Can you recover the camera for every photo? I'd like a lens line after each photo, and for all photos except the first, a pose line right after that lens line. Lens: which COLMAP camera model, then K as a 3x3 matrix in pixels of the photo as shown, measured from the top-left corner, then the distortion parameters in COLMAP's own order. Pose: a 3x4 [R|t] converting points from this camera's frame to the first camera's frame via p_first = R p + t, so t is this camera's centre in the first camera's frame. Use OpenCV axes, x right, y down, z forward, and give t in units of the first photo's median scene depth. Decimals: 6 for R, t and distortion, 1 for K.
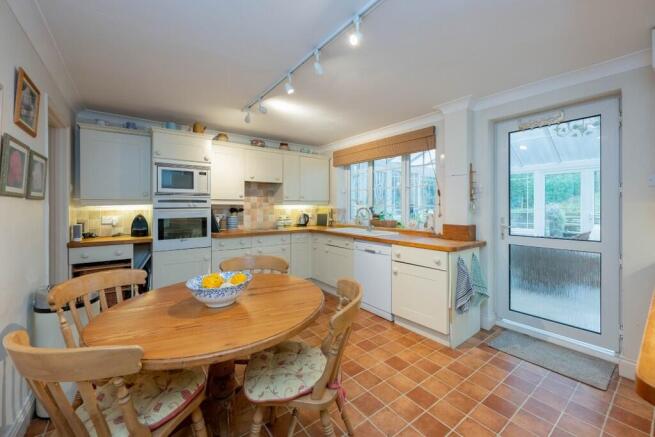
lens RADIAL K [[260.5, 0, 319.8], [0, 260.5, 207.1], [0, 0, 1]] dist [0.000811, 0.000058]
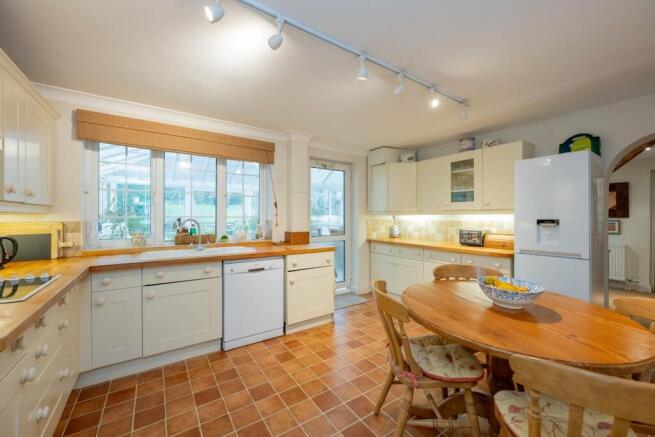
lens RADIAL K [[260.5, 0, 326.2], [0, 260.5, 217.0], [0, 0, 1]] dist [0.000811, 0.000058]
pose [[0.033700, 0.004070, 0.999424, -0.631703], [0.004670, 0.999980, -0.004229, 0.002373], [-0.999421, 0.004810, 0.033680, 0.731849]]
